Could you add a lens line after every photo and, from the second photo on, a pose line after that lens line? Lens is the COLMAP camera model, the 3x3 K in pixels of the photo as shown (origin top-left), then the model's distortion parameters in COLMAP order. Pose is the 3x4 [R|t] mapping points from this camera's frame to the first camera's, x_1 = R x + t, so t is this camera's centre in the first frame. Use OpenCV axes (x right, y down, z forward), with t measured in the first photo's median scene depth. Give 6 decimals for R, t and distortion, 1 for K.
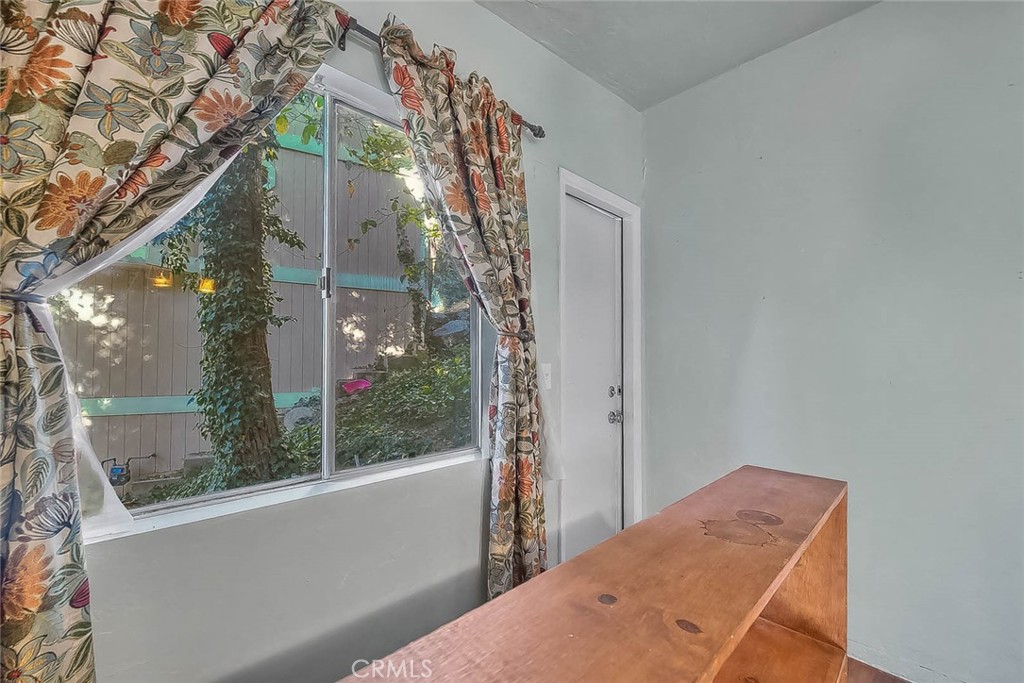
lens RADIAL K [[416.2, 0, 509.7], [0, 416.2, 353.6], [0, 0, 1]] dist [-0.002580, -0.000631]
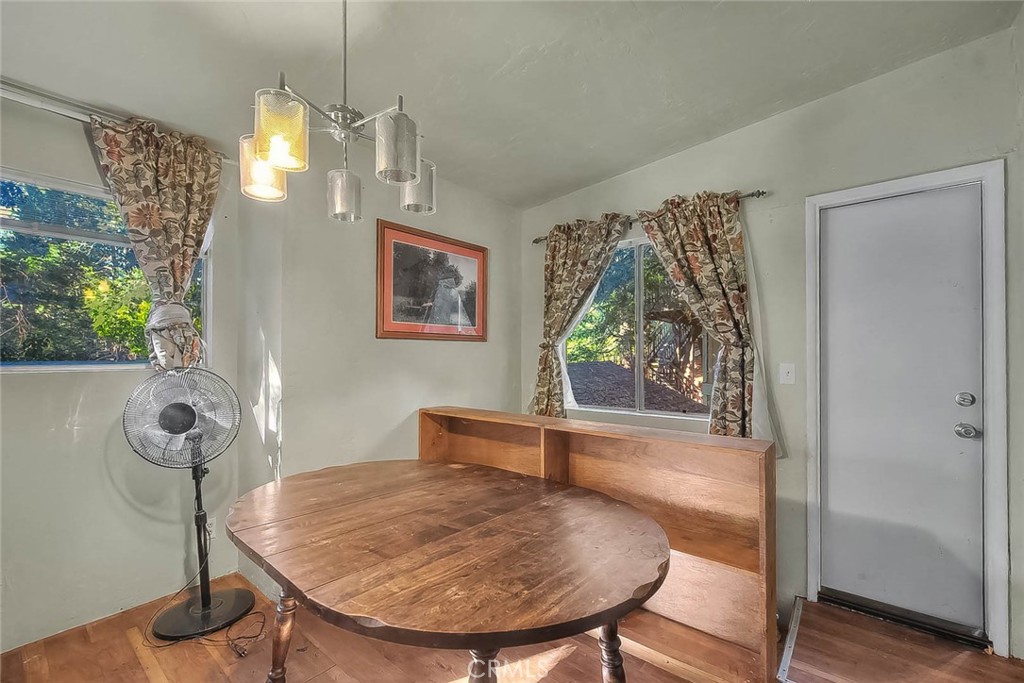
lens RADIAL K [[422.1, 0, 514.7], [0, 422.1, 353.6], [0, 0, 1]] dist [-0.000041, -0.000030]
pose [[0.125394, -0.012753, -0.992025, 2.520178], [0.017408, 0.999792, -0.010652, -0.012498], [0.991954, -0.015933, 0.125590, 0.036955]]
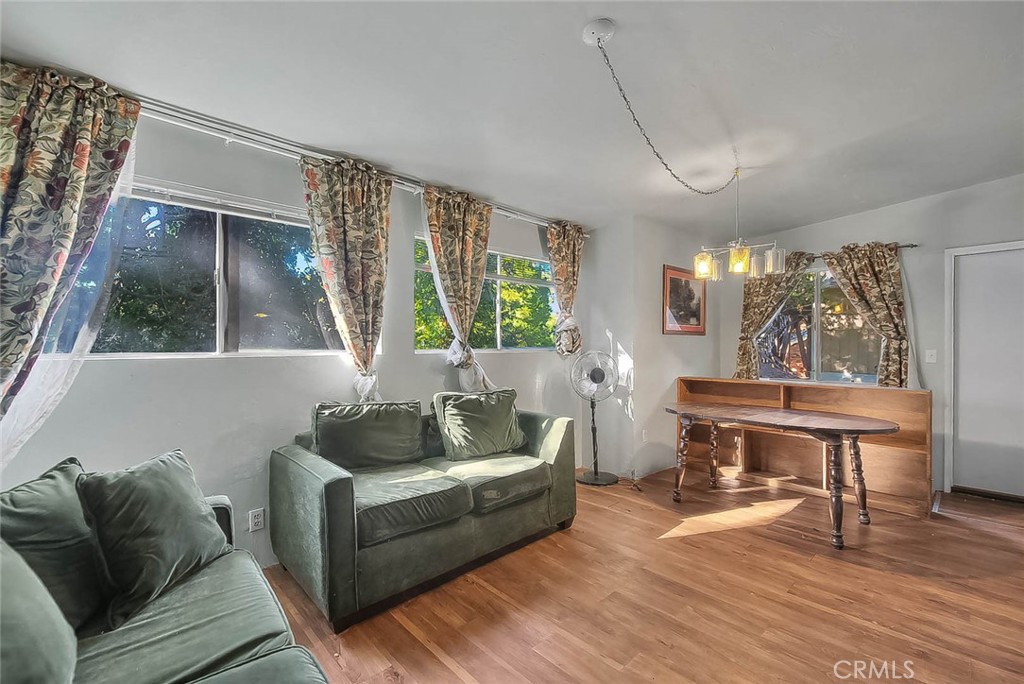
lens RADIAL K [[438.4, 0, 513.9], [0, 438.4, 345.6], [0, 0, 1]] dist [-0.003372, -0.000671]
pose [[-0.001155, -0.005563, -0.999984, 4.546004], [0.013876, 0.999888, -0.005578, -0.027943], [0.999903, -0.013883, -0.001077, -2.158127]]
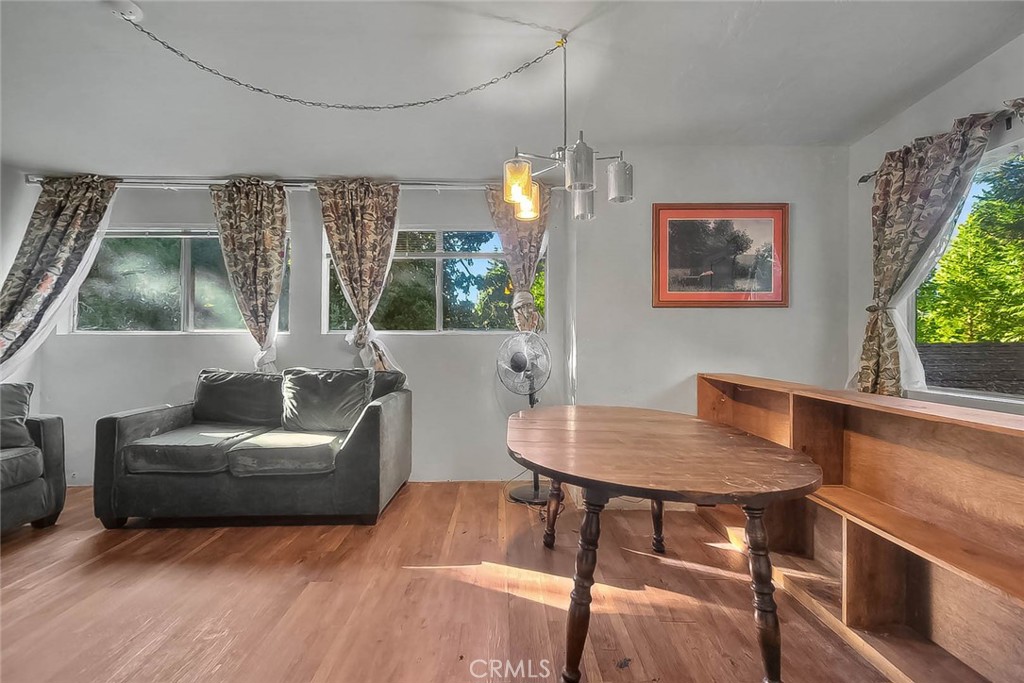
lens RADIAL K [[444.4, 0, 512.9], [0, 444.4, 337.0], [0, 0, 1]] dist [-0.001612, -0.001200]
pose [[-0.671566, -0.012184, -0.740845, 2.848557], [0.005943, 0.999744, -0.021828, 0.129007], [0.740921, -0.019062, -0.671322, 0.943783]]
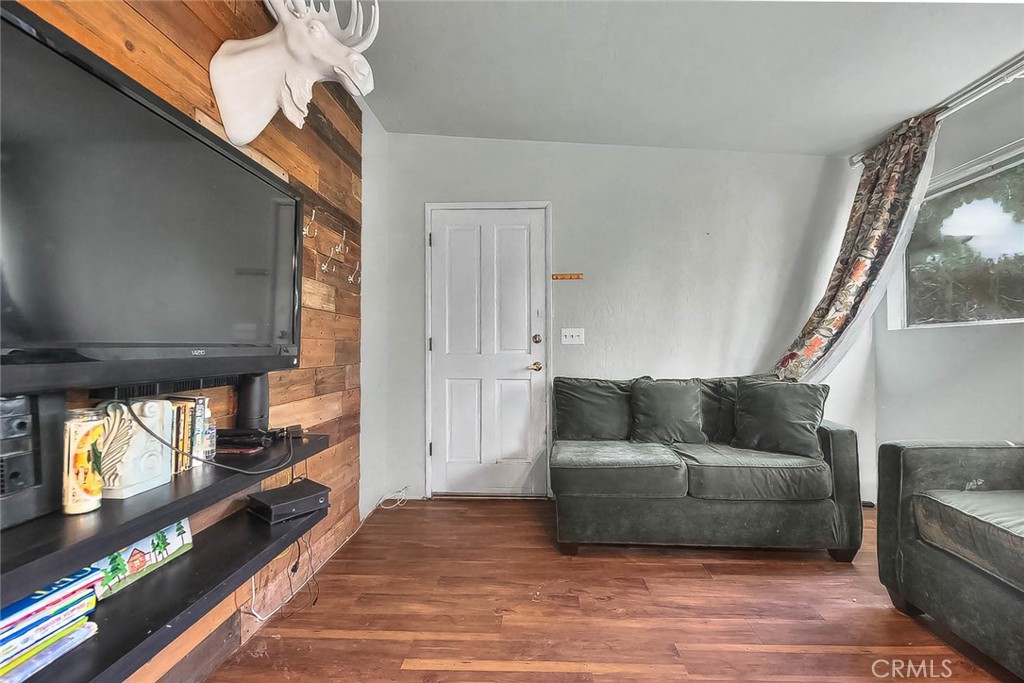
lens RADIAL K [[440.8, 0, 524.5], [0, 440.8, 341.2], [0, 0, 1]] dist [-0.003103, -0.001027]
pose [[-0.694192, 0.016912, 0.719591, 2.183706], [-0.002533, 0.999660, -0.025937, 0.169375], [-0.719785, -0.019828, -0.693914, -0.418921]]
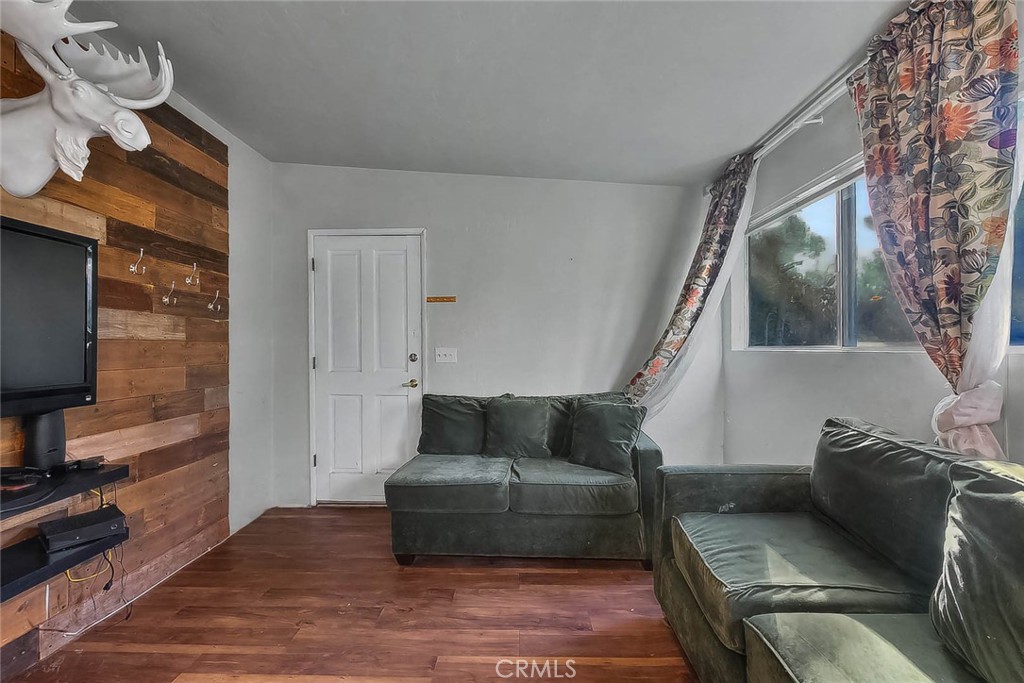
lens RADIAL K [[414.9, 0, 513.2], [0, 414.9, 346.7], [0, 0, 1]] dist [-0.000468, -0.001451]
pose [[-0.702149, 0.005243, 0.712010, 1.527330], [-0.000243, 0.999971, -0.007603, -0.006145], [-0.712030, -0.005512, -0.702128, -1.048897]]
